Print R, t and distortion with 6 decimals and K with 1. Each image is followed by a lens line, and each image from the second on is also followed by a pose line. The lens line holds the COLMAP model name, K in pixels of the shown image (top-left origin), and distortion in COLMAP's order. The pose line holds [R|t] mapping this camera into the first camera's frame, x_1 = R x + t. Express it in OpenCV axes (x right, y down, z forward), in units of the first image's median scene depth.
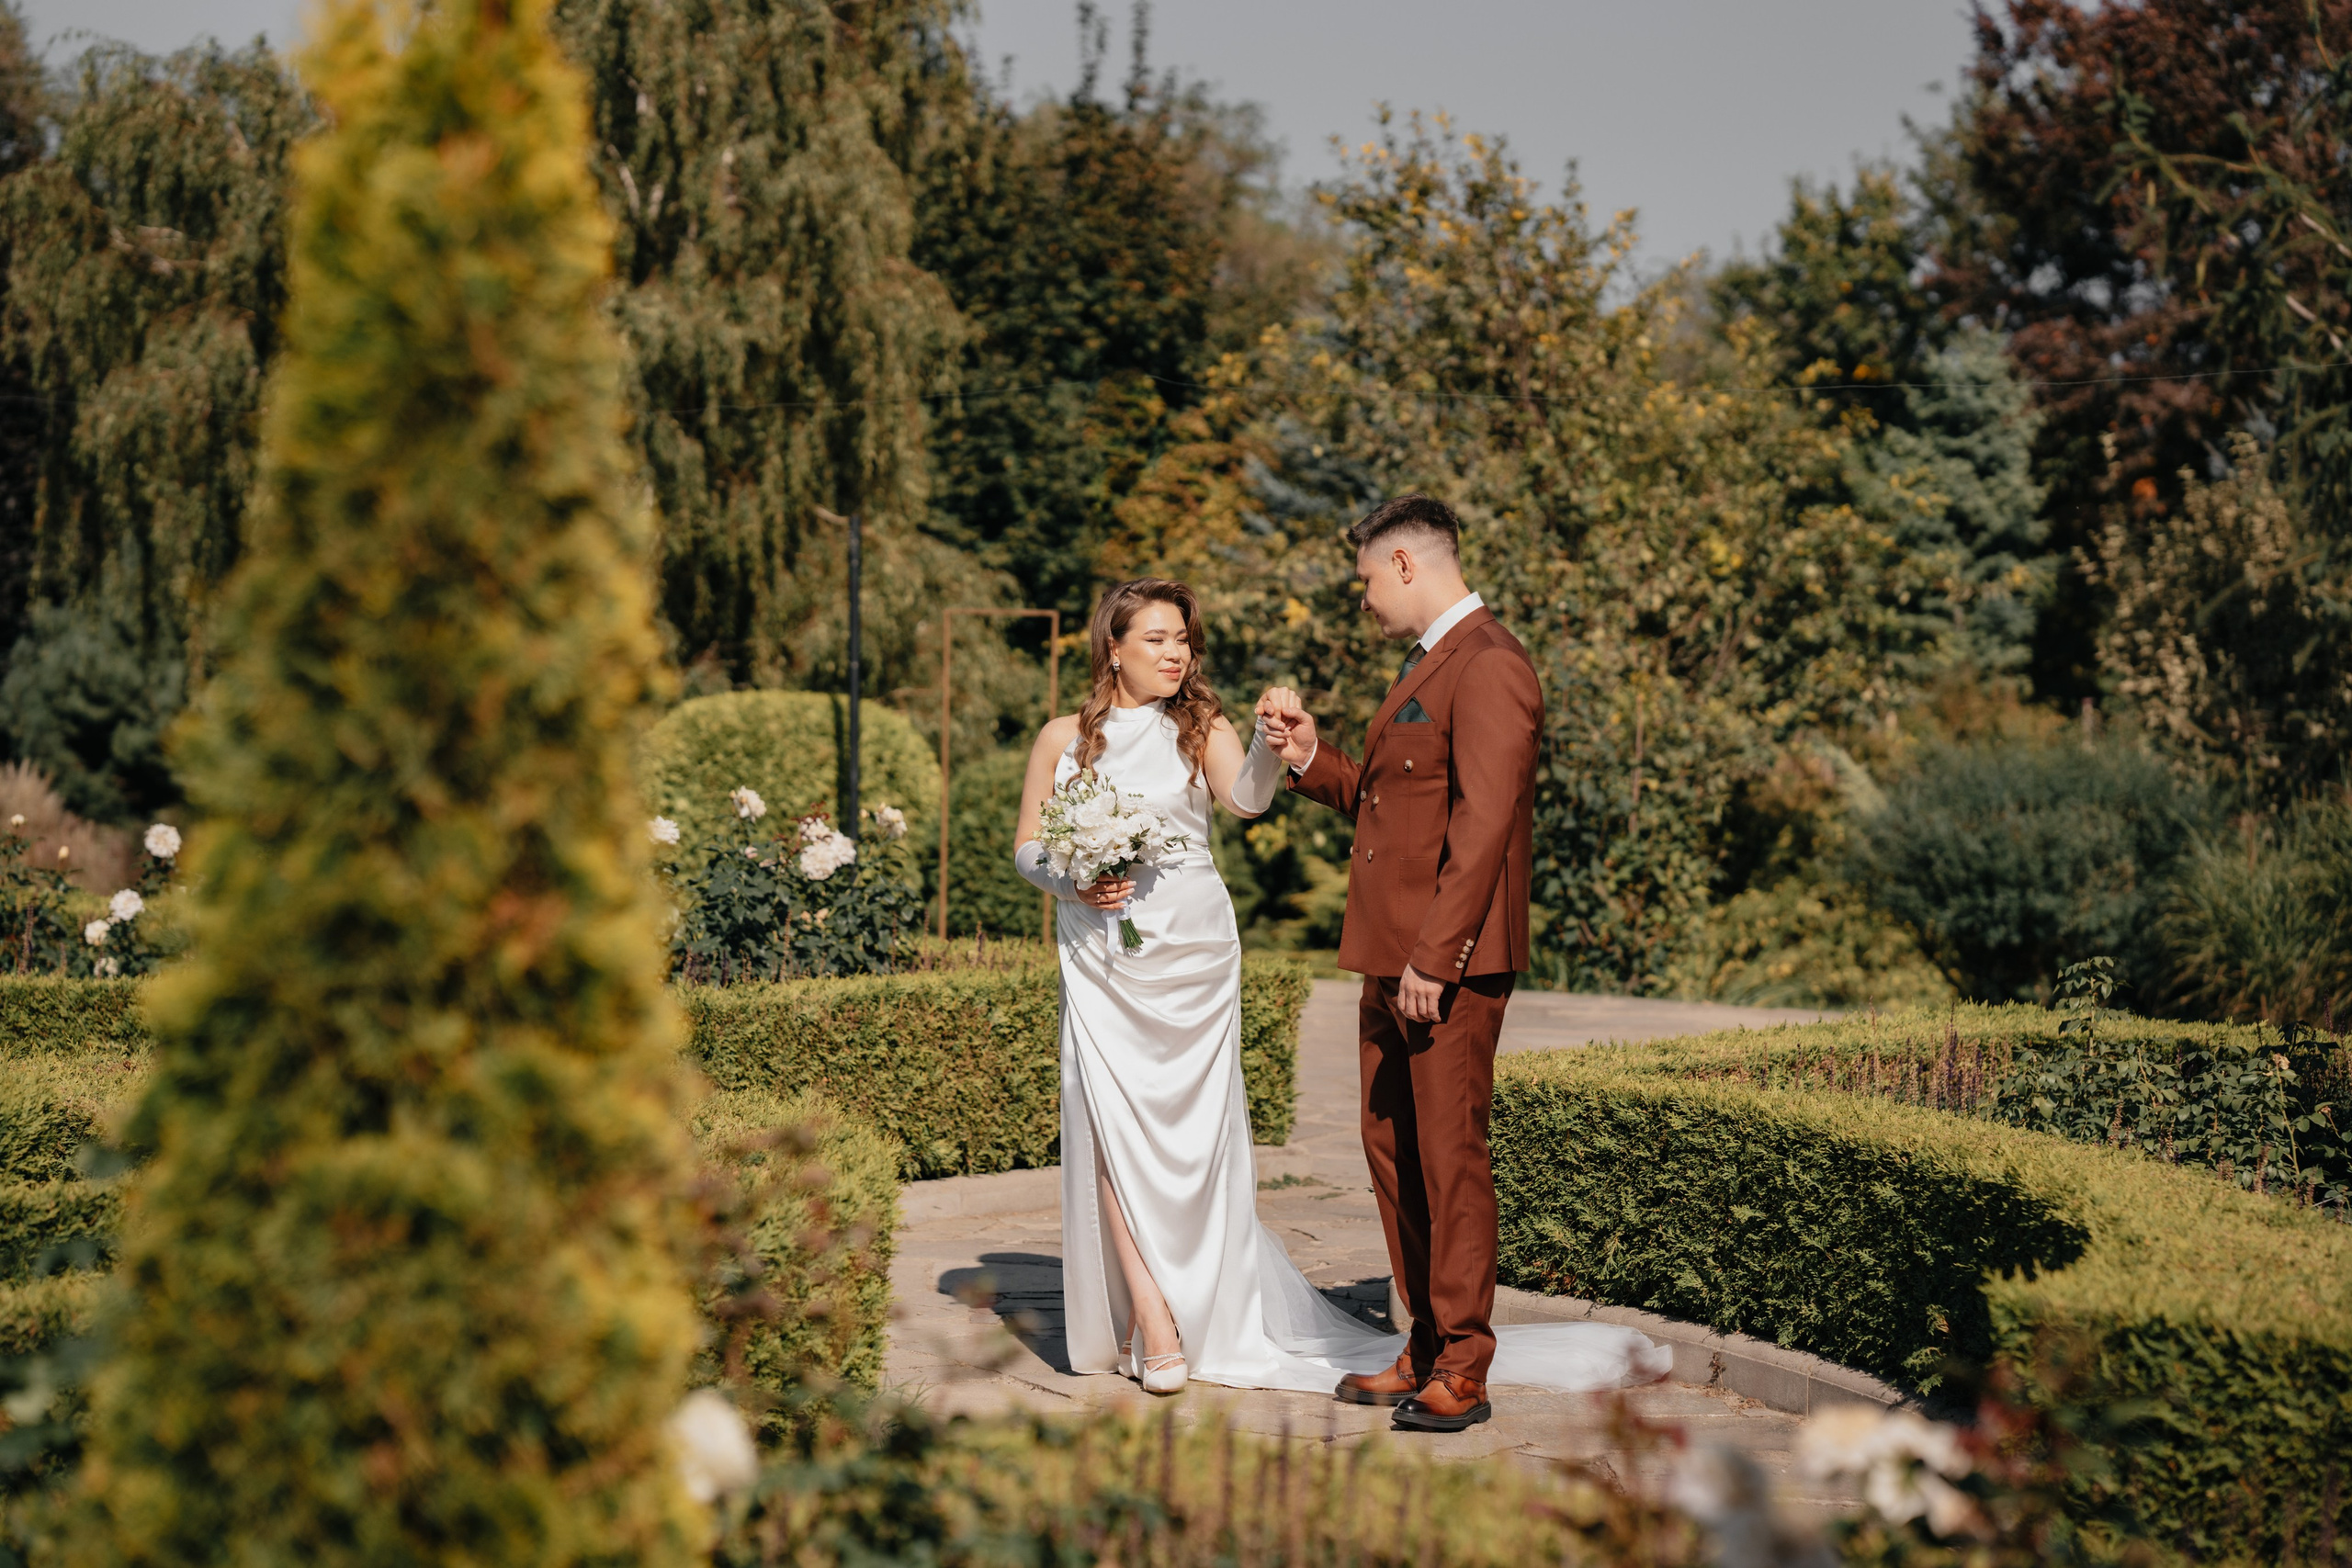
lens RADIAL K [[5034.2, 0, 1119.9], [0, 5034.2, 716.9], [0, 0, 1]] dist [0.605200, -0.390613]
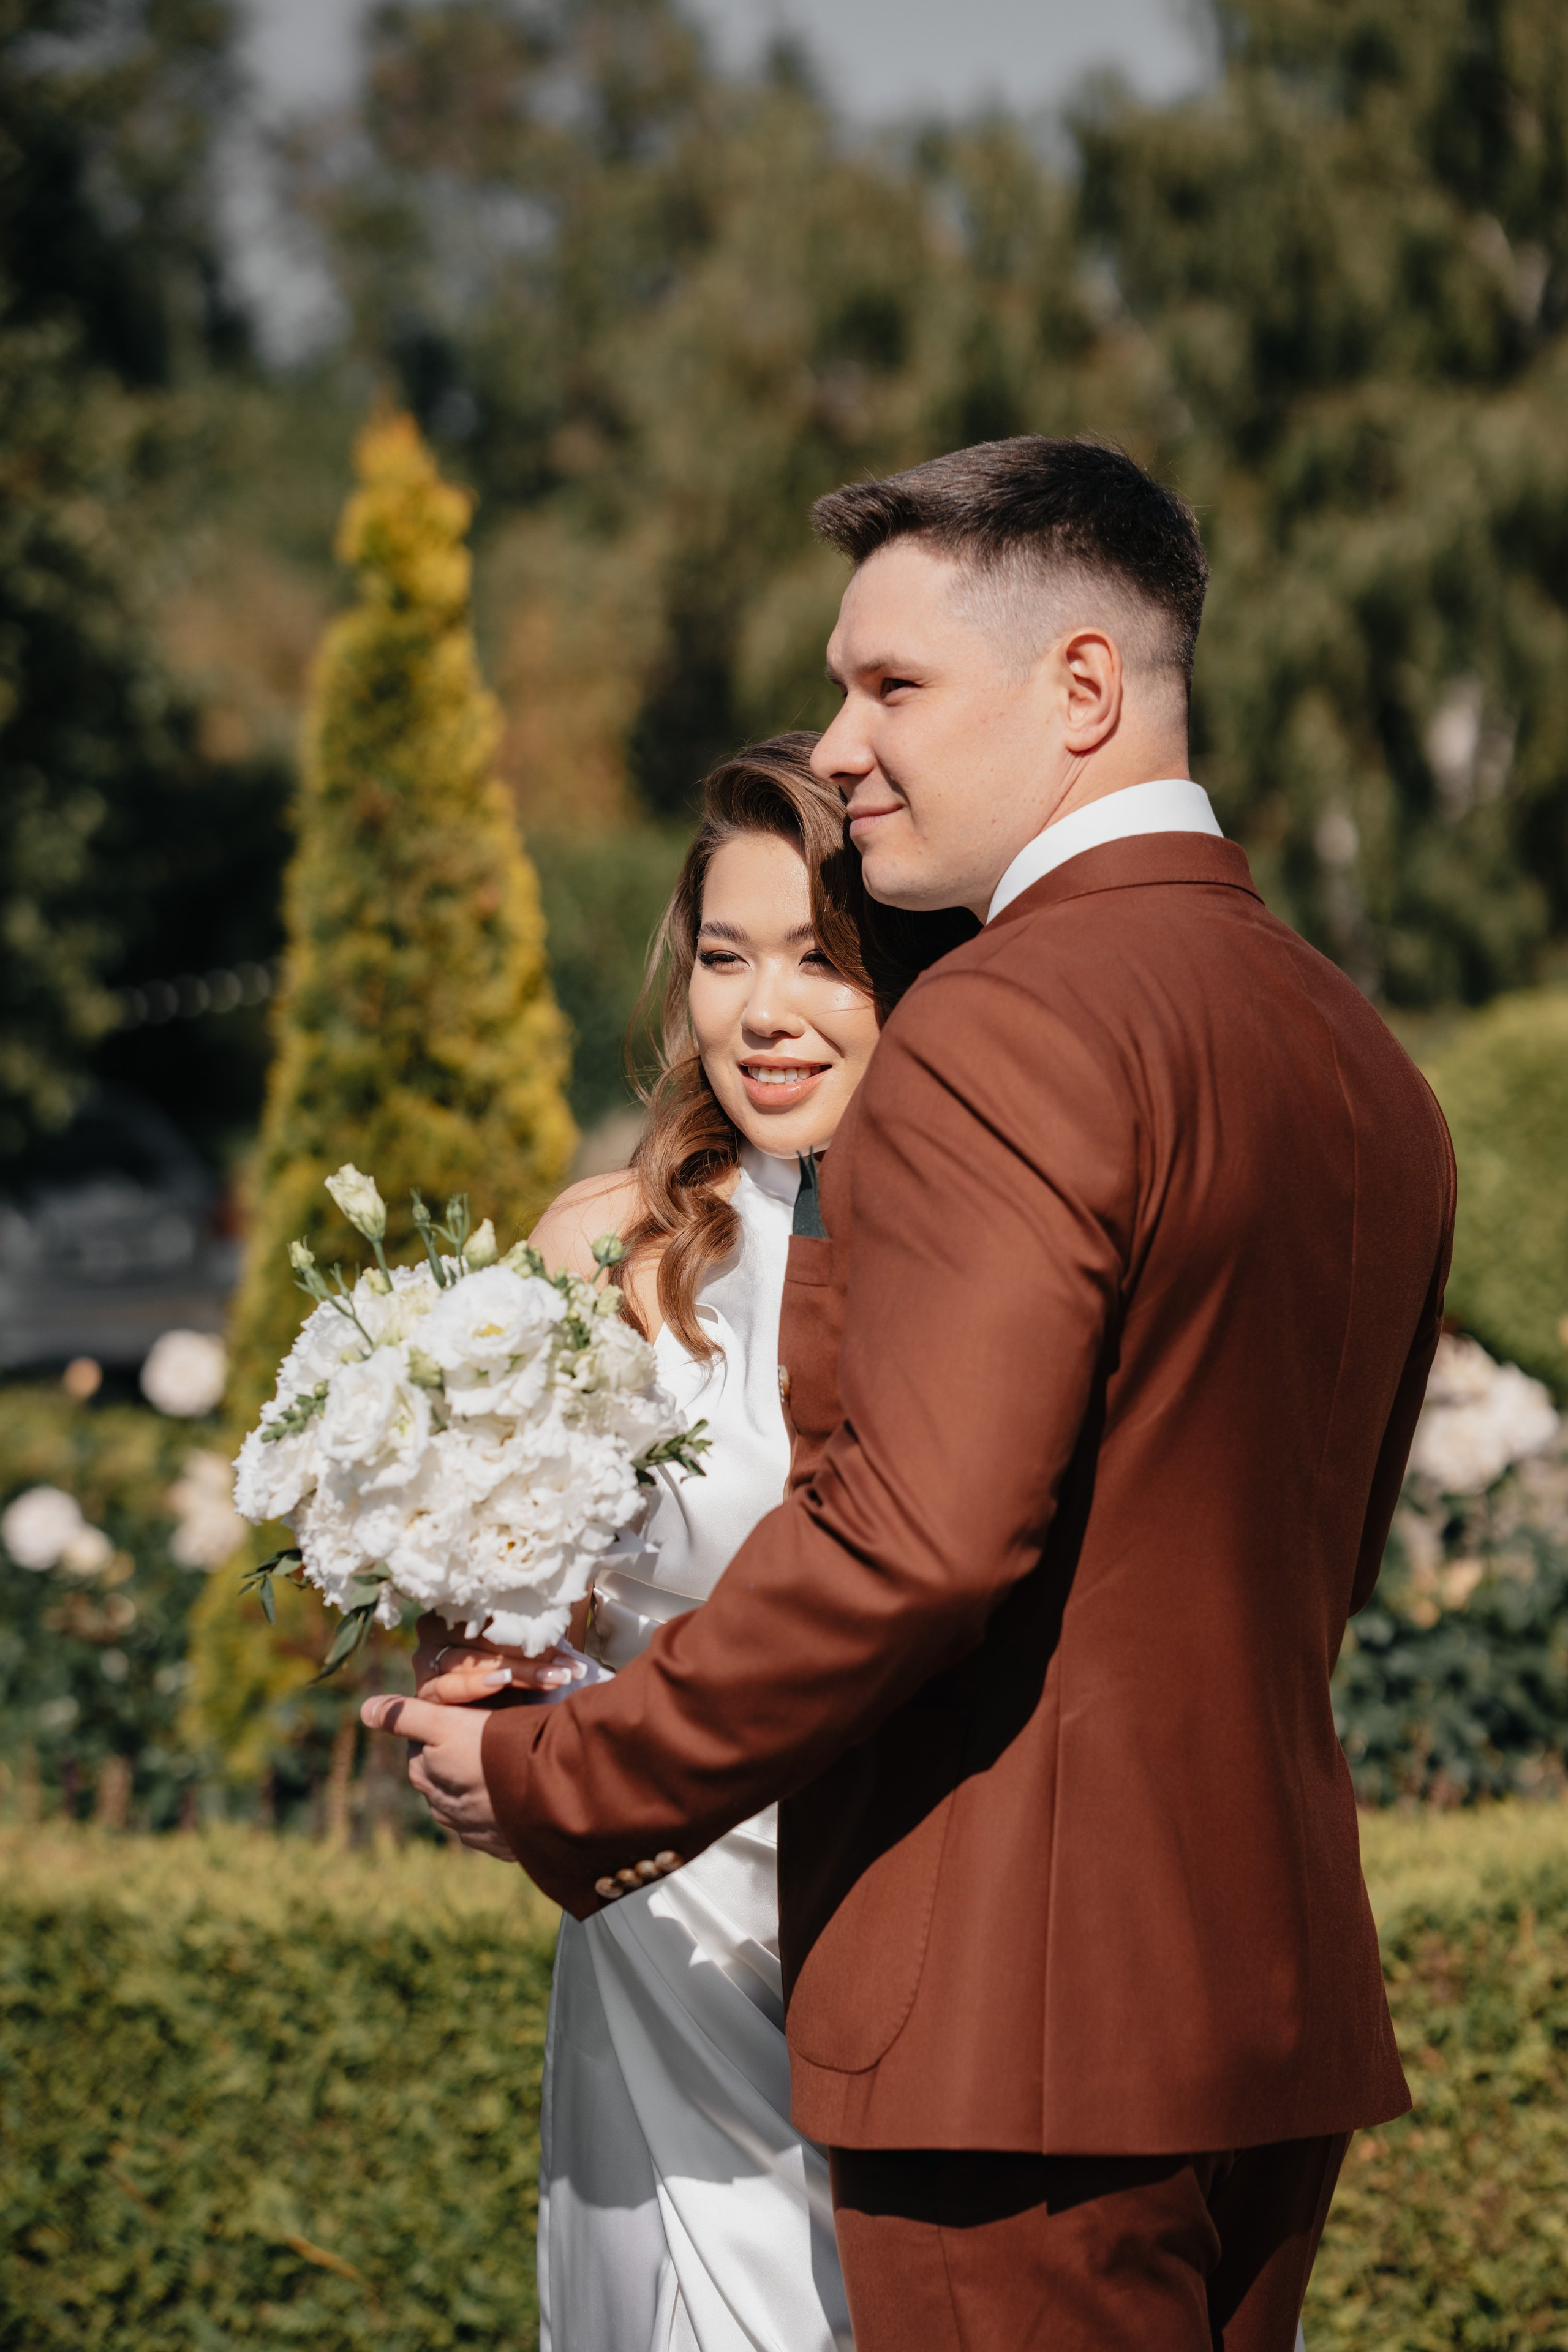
lens RADIAL K [[5962.8, 0, 785.6], [0, 5962.8, 1262.2], [0, 0, 1]] dist [0.917703, -0.163692]
pose [[0.972901, -0.010326, -0.230991, 0.003656], [0.020787, 0.998863, 0.042902, -0.011984], [0.230285, -0.046541, 0.972010, 0.556958]]
